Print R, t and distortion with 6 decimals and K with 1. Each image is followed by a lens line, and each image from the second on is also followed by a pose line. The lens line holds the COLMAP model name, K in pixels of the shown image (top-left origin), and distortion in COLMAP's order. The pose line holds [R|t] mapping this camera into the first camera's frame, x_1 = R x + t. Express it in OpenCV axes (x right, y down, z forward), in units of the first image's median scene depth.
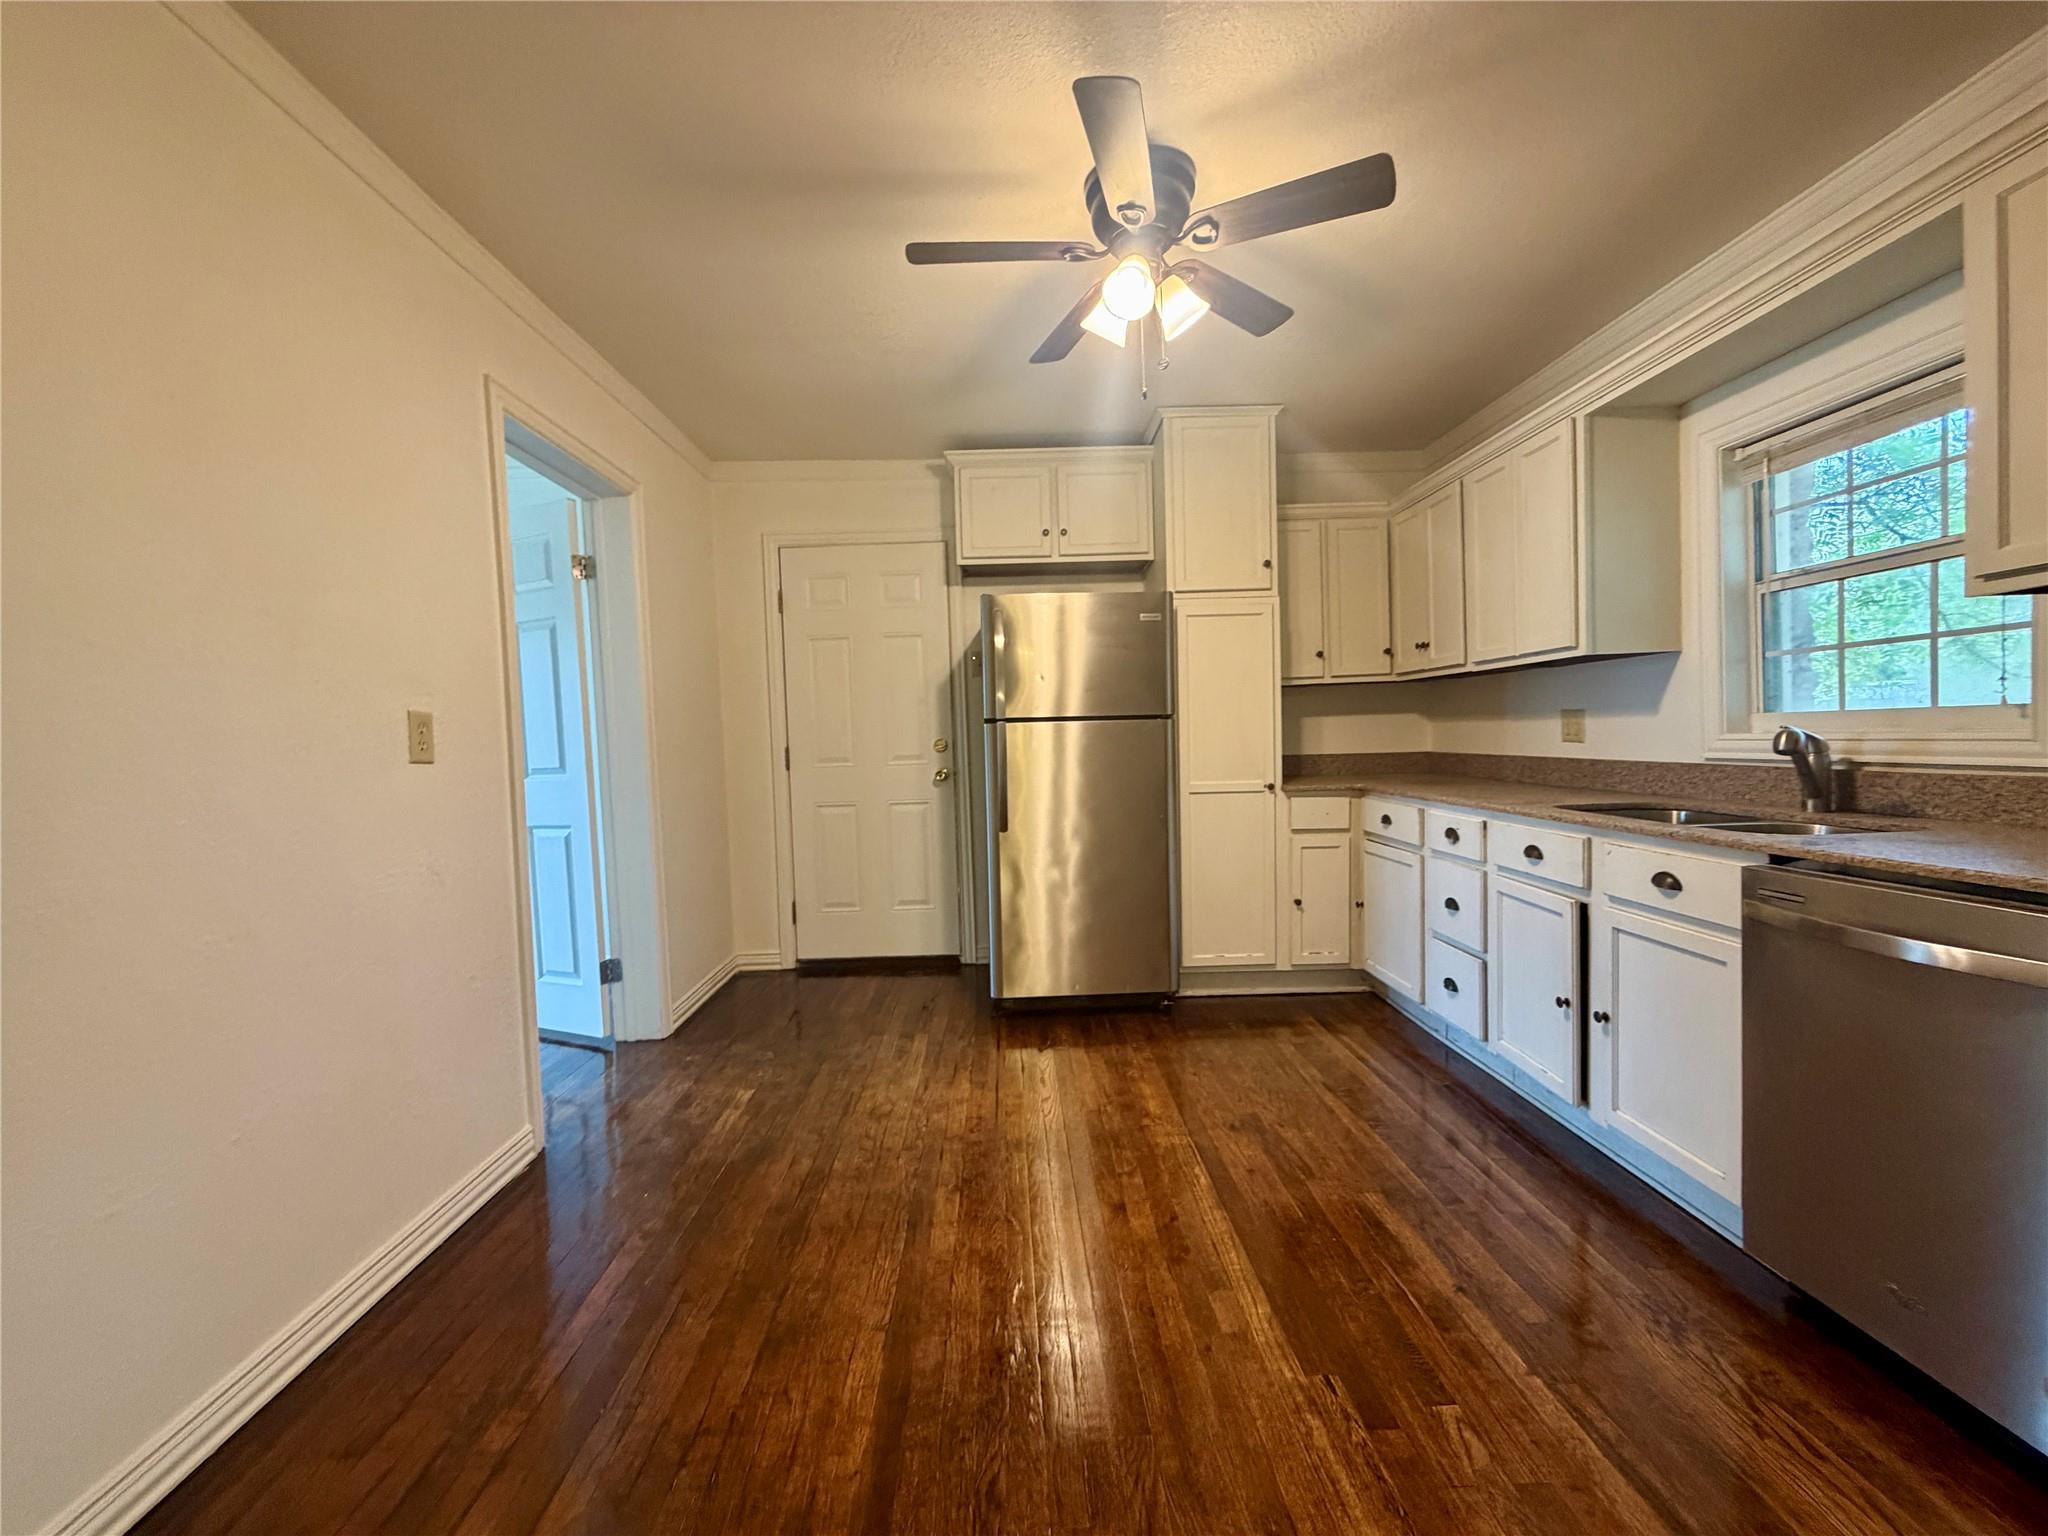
lens RADIAL K [[818.6, 0, 1019.8], [0, 818.6, 770.2], [0, 0, 1]] dist [-0.000841, 0.000231]
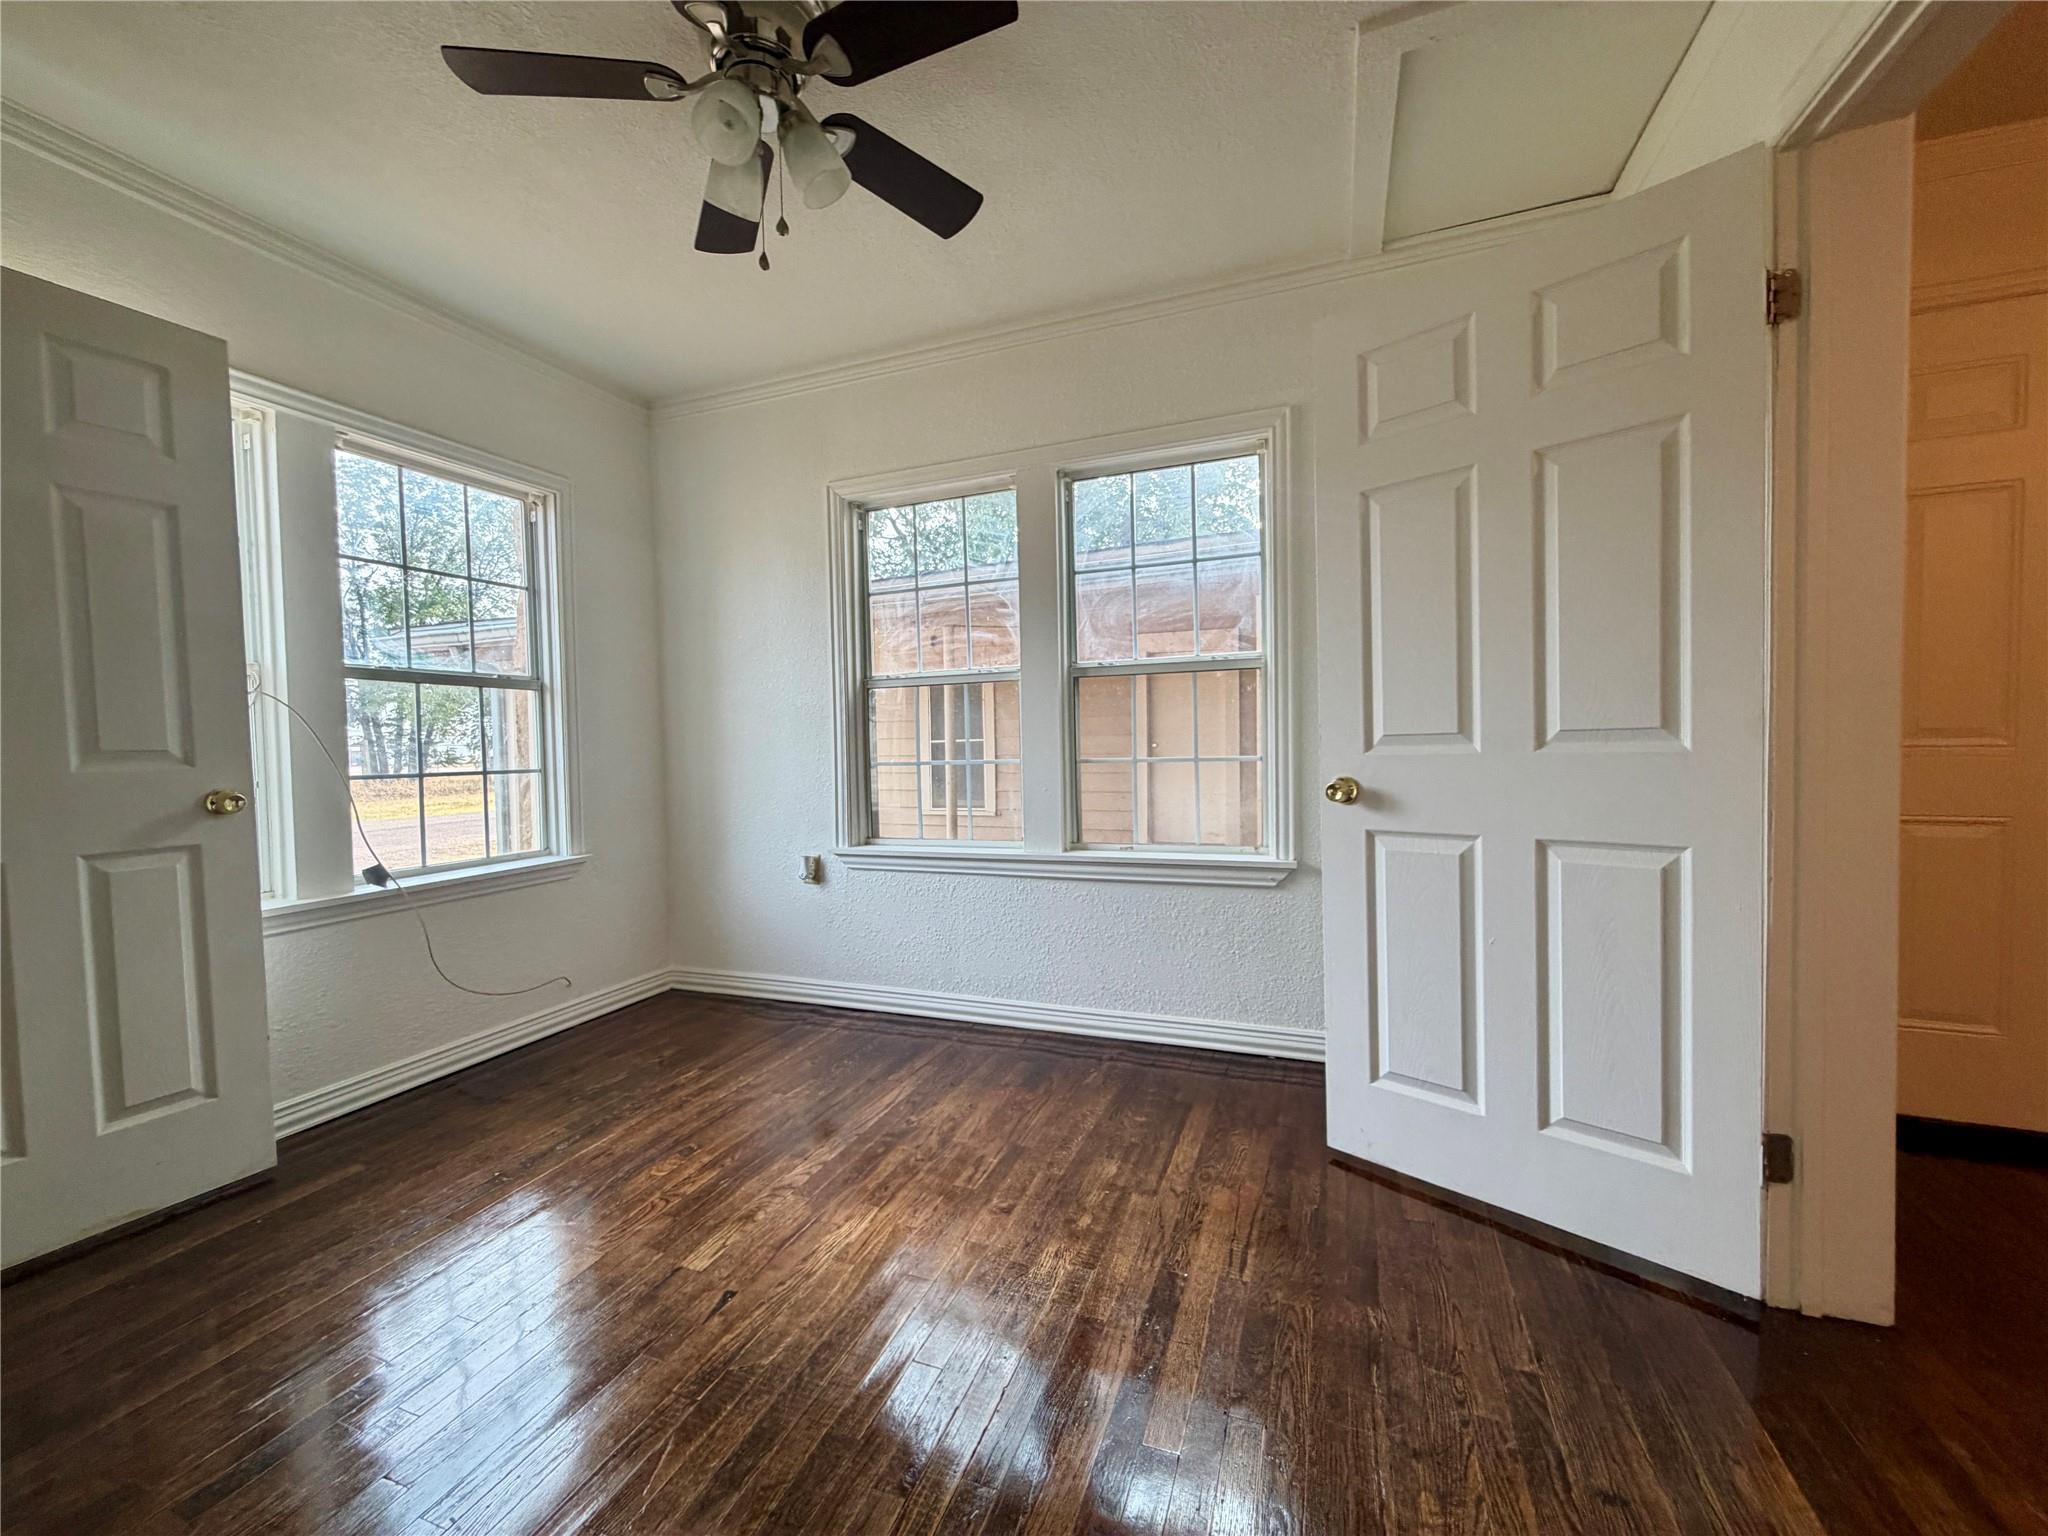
lens RADIAL K [[818.6, 0, 1026.7], [0, 818.6, 756.3], [0, 0, 1]] dist [-0.000841, 0.000231]
pose [[0.928036, 0.020166, -0.371945, -0.941525], [-0.024598, 0.999672, -0.007174, 0.034966], [0.371678, 0.015807, 0.928227, 0.514683]]
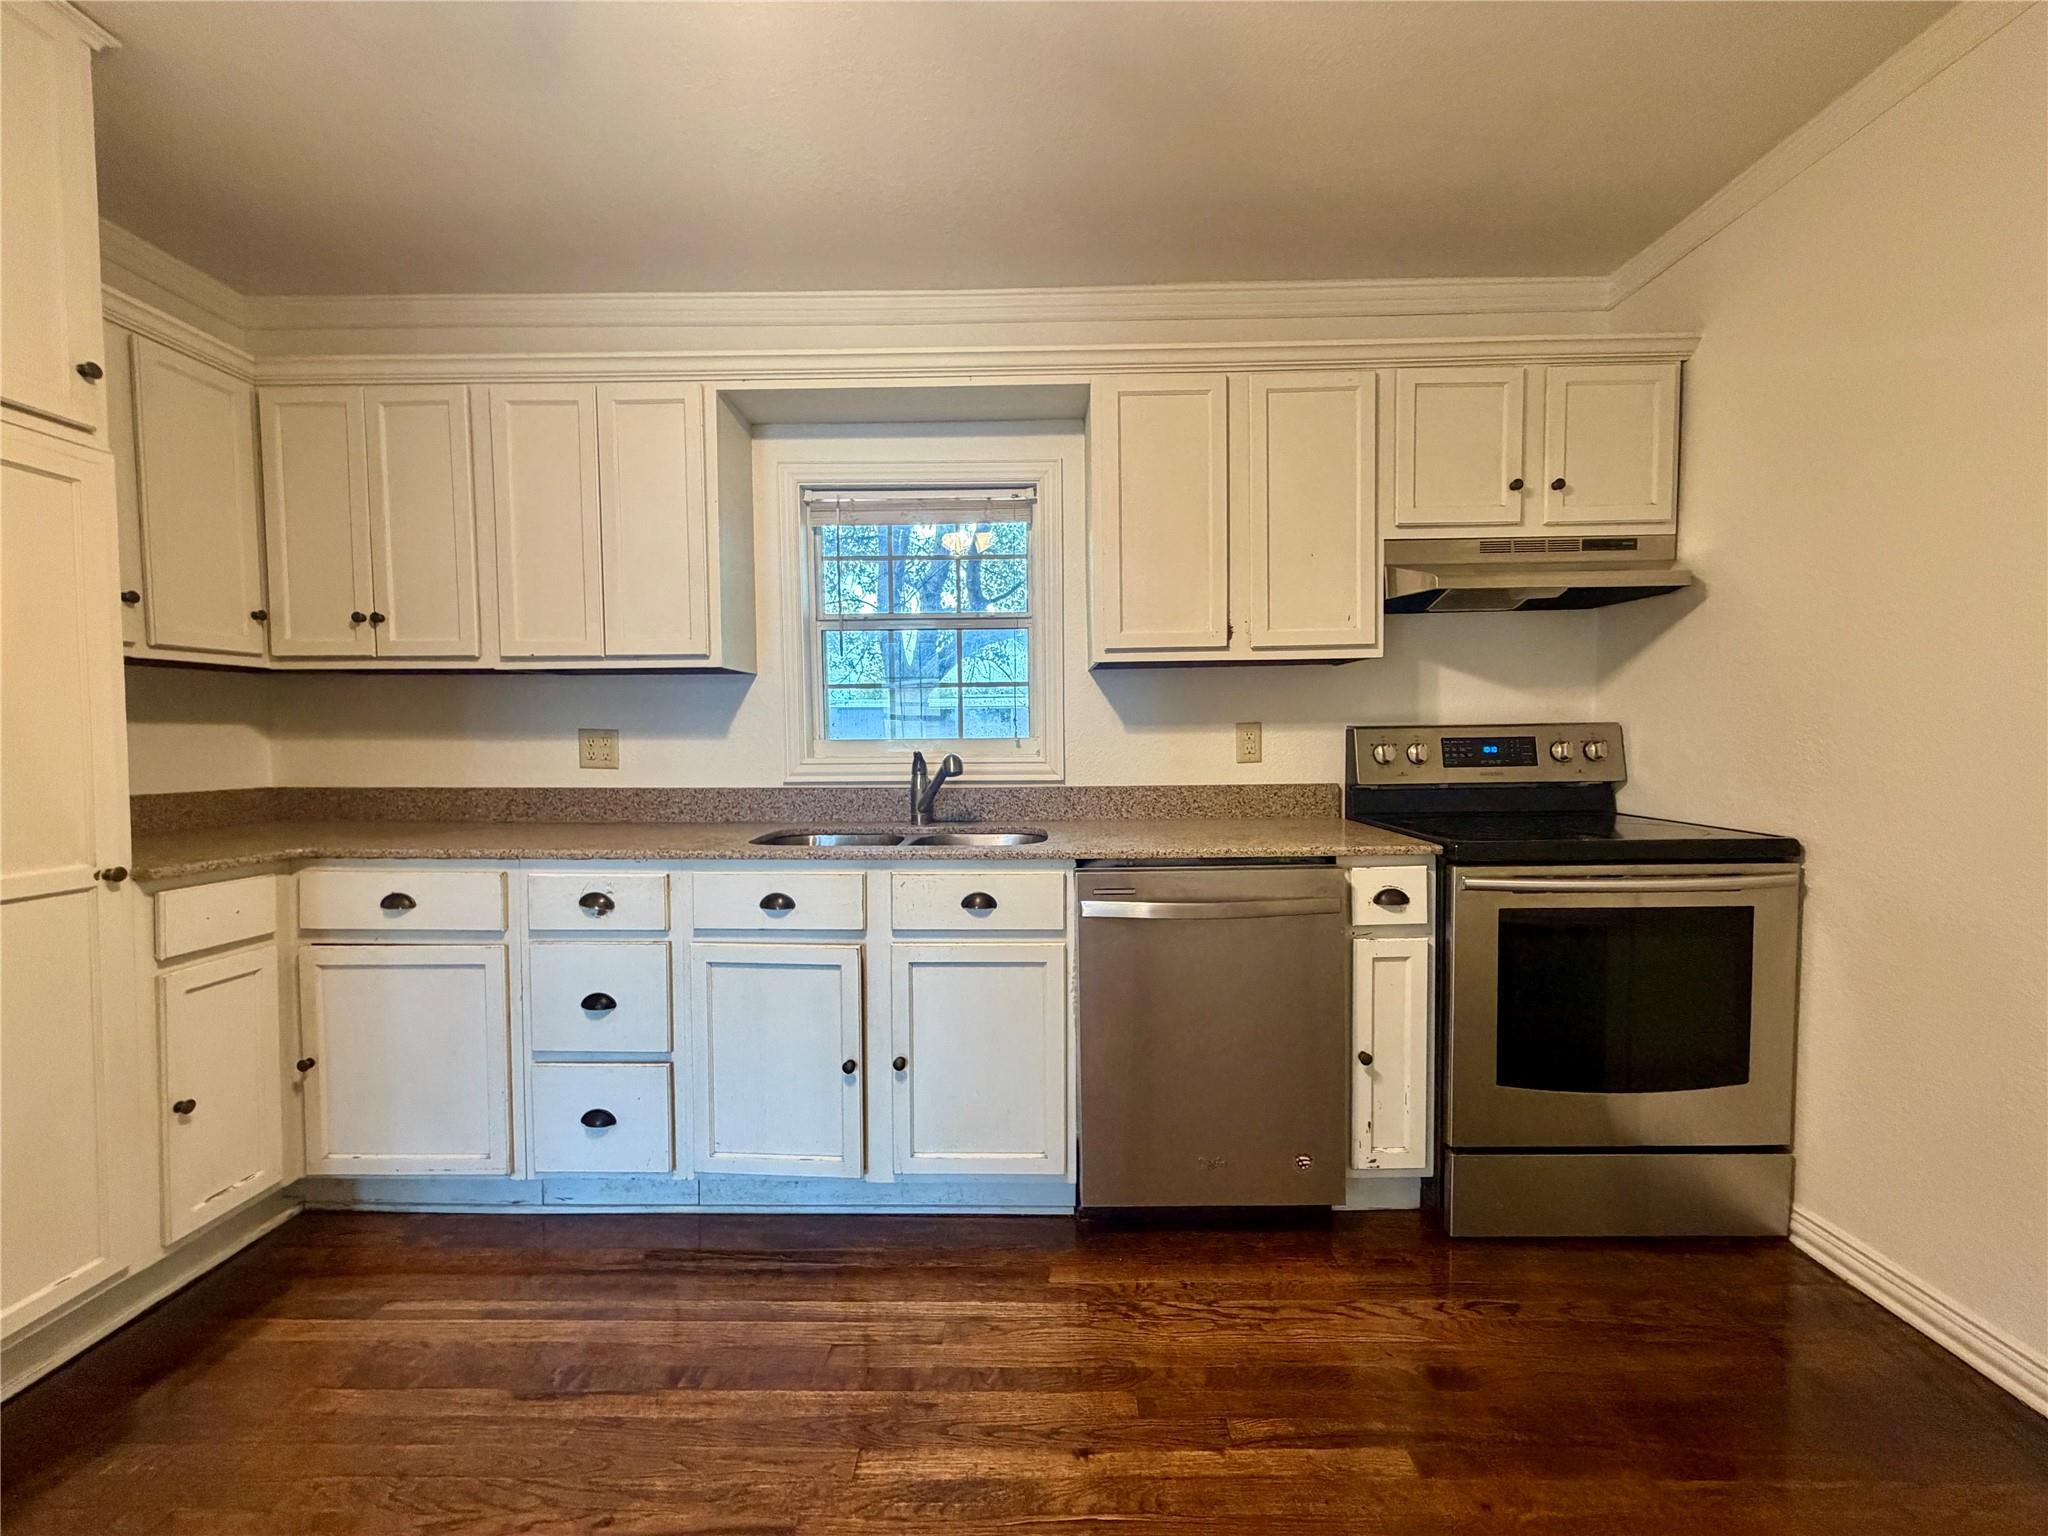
lens RADIAL K [[818.6, 0, 1018.6], [0, 818.6, 769.8], [0, 0, 1]] dist [-0.000841, 0.000231]
pose [[0.033837, -0.011199, 0.999365, -0.175255], [0.045053, 0.998938, 0.009669, -0.027860], [-0.998411, 0.044697, 0.034305, 0.700888]]
